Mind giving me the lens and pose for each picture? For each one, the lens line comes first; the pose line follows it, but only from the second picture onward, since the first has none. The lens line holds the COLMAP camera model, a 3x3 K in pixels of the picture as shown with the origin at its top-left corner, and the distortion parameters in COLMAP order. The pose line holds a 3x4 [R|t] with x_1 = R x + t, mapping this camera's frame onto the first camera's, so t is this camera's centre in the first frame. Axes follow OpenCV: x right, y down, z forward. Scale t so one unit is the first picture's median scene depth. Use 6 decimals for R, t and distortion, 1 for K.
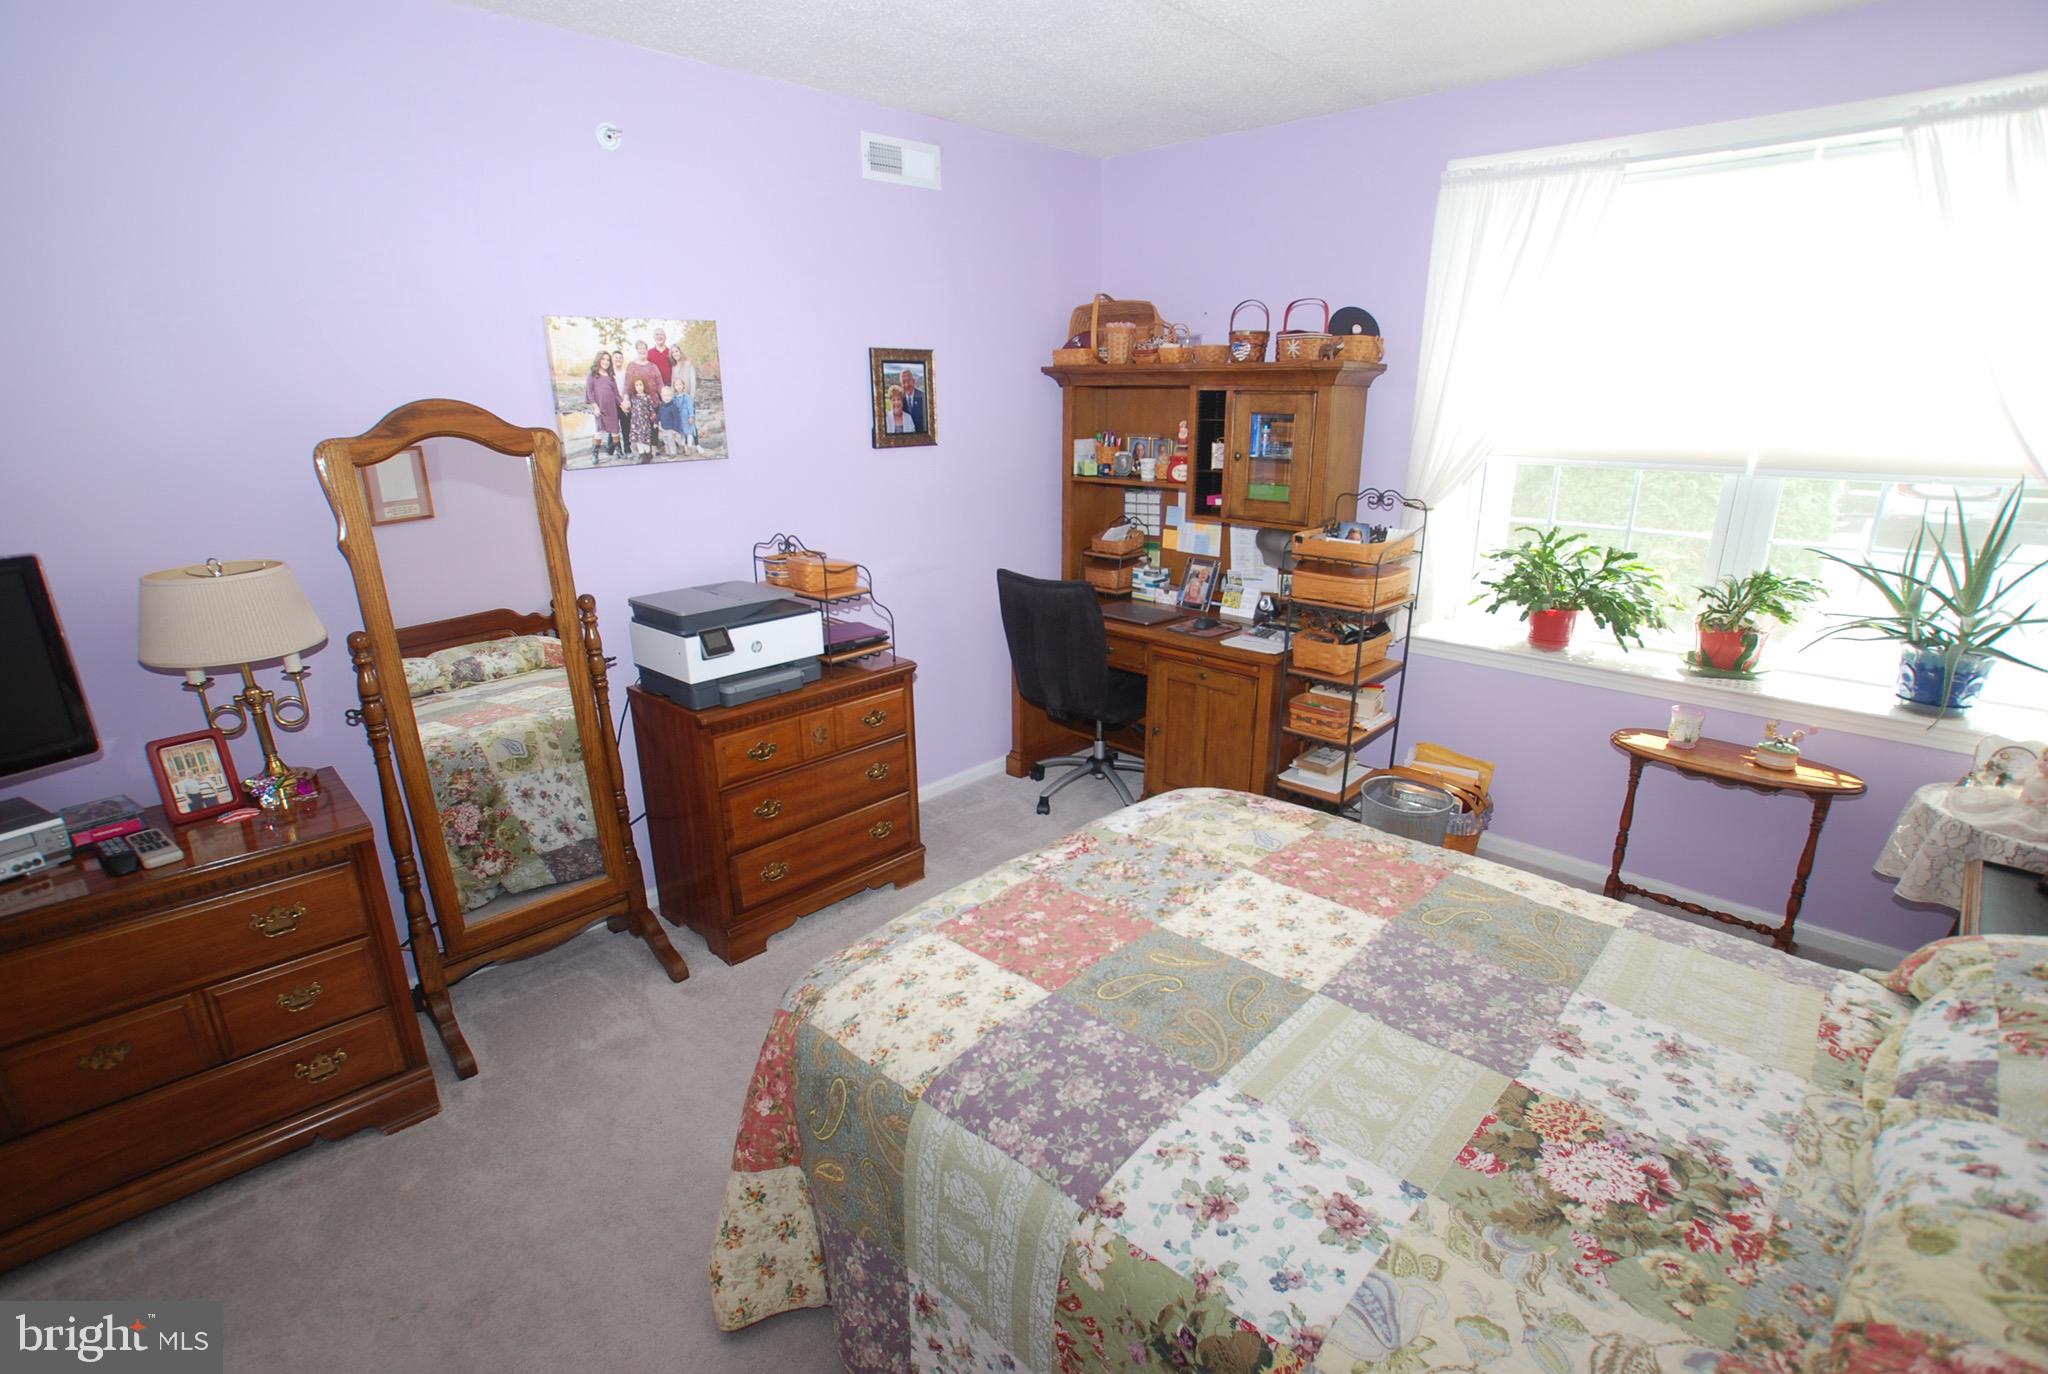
lens RADIAL K [[975.9, 0, 1018.4], [0, 975.9, 711.7], [0, 0, 1]] dist [-0.063550, 0.023475]
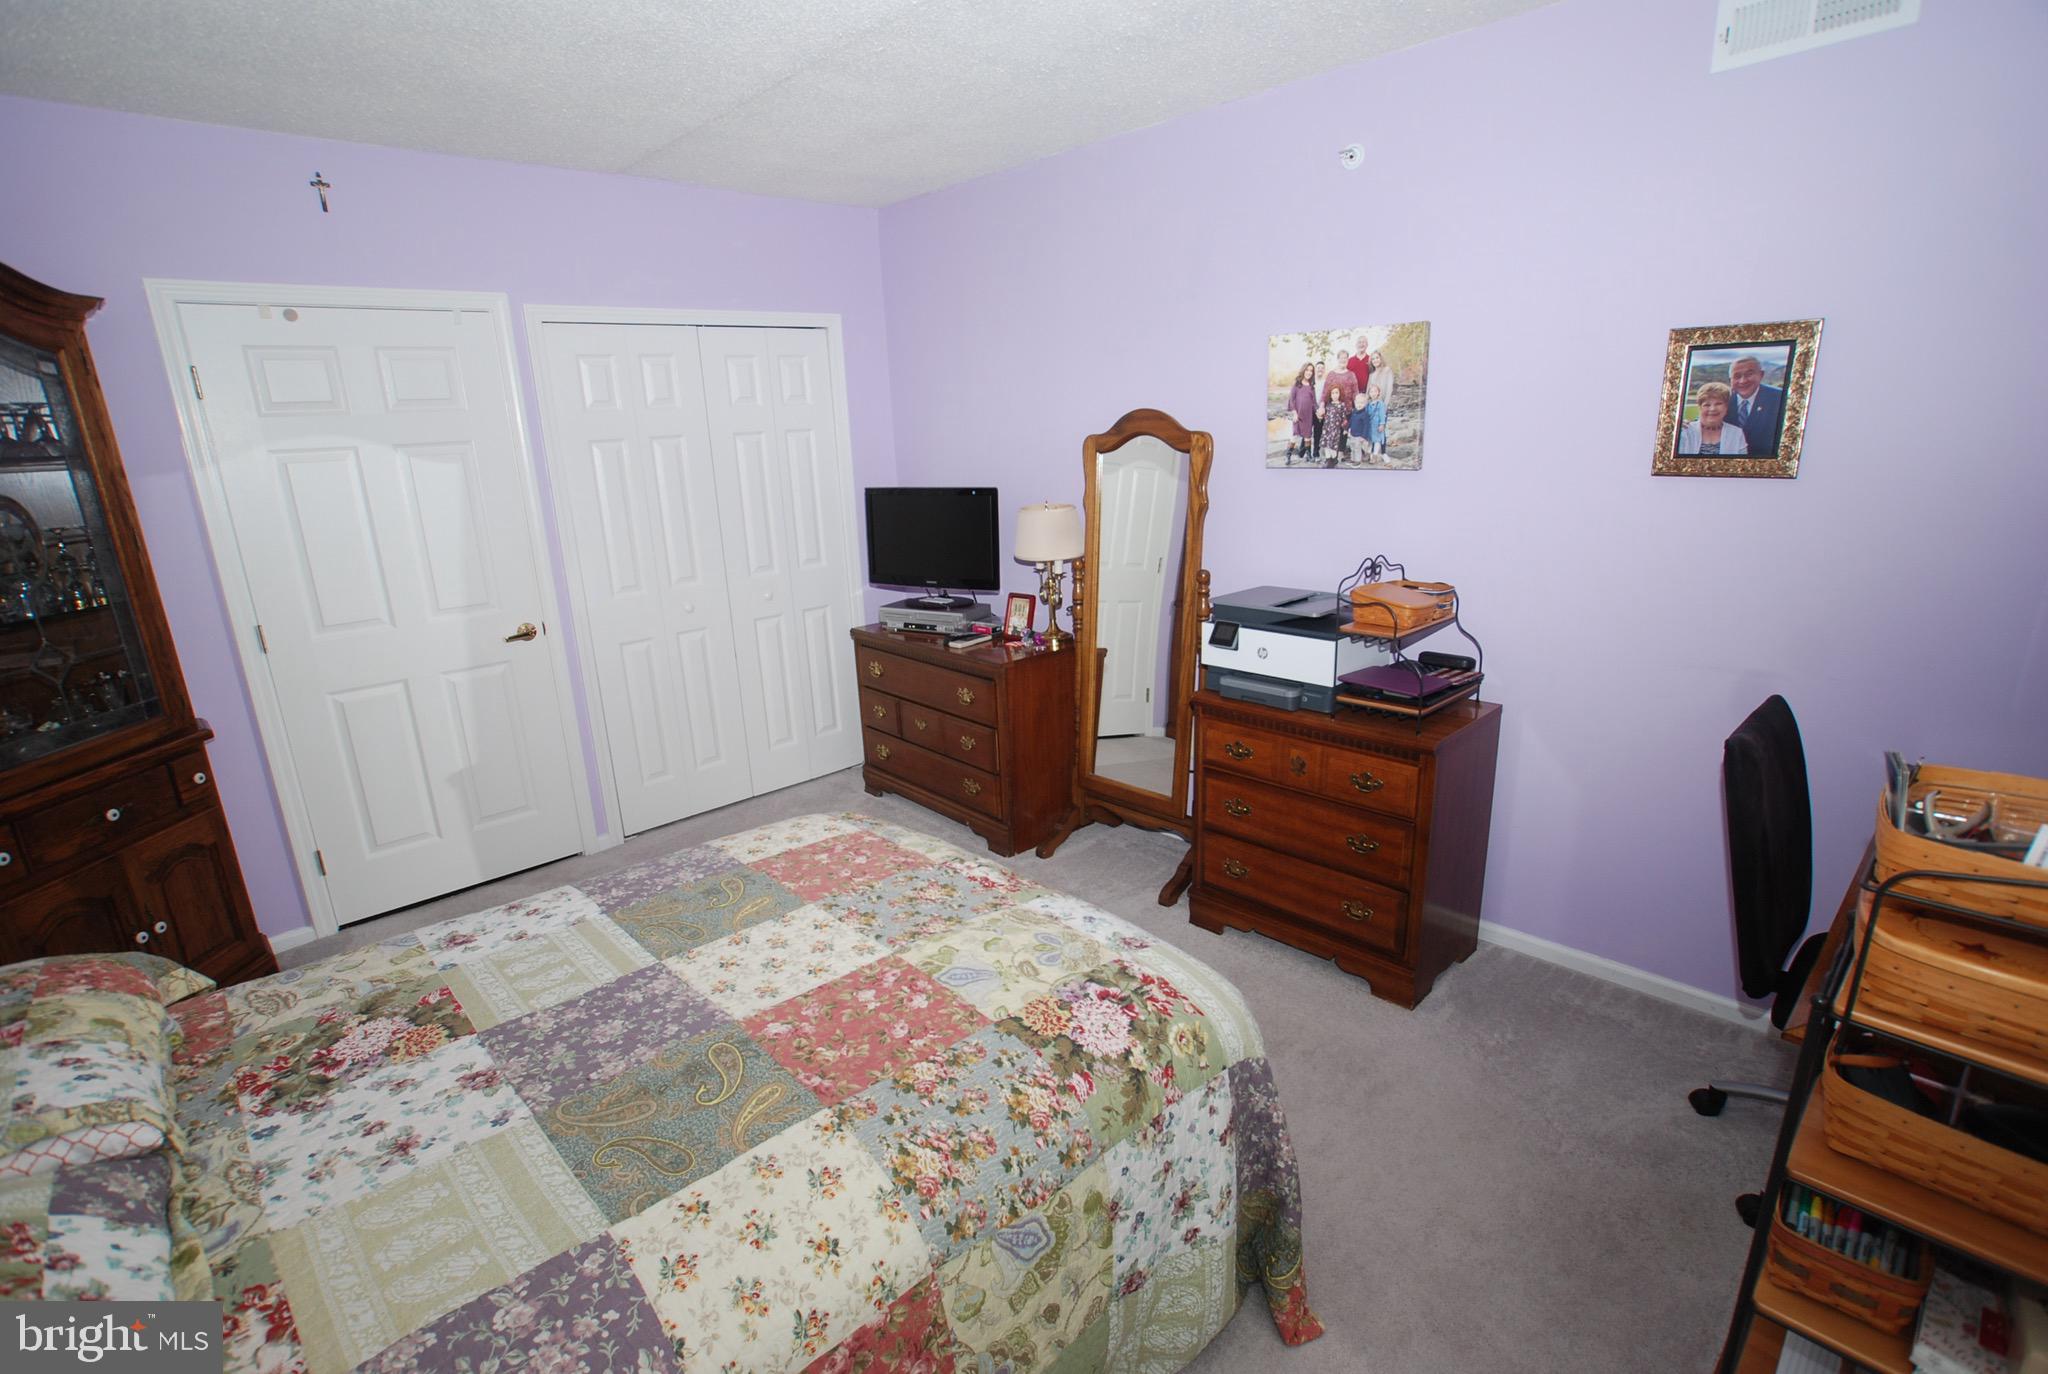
lens RADIAL K [[975.9, 0, 1018.4], [0, 975.9, 711.7], [0, 0, 1]] dist [-0.063550, 0.023475]
pose [[-0.043796, 0.296051, -0.954167, 0.759384], [-0.277062, 0.914022, 0.296312, -0.250970], [0.959853, 0.277341, 0.041994, 0.759925]]
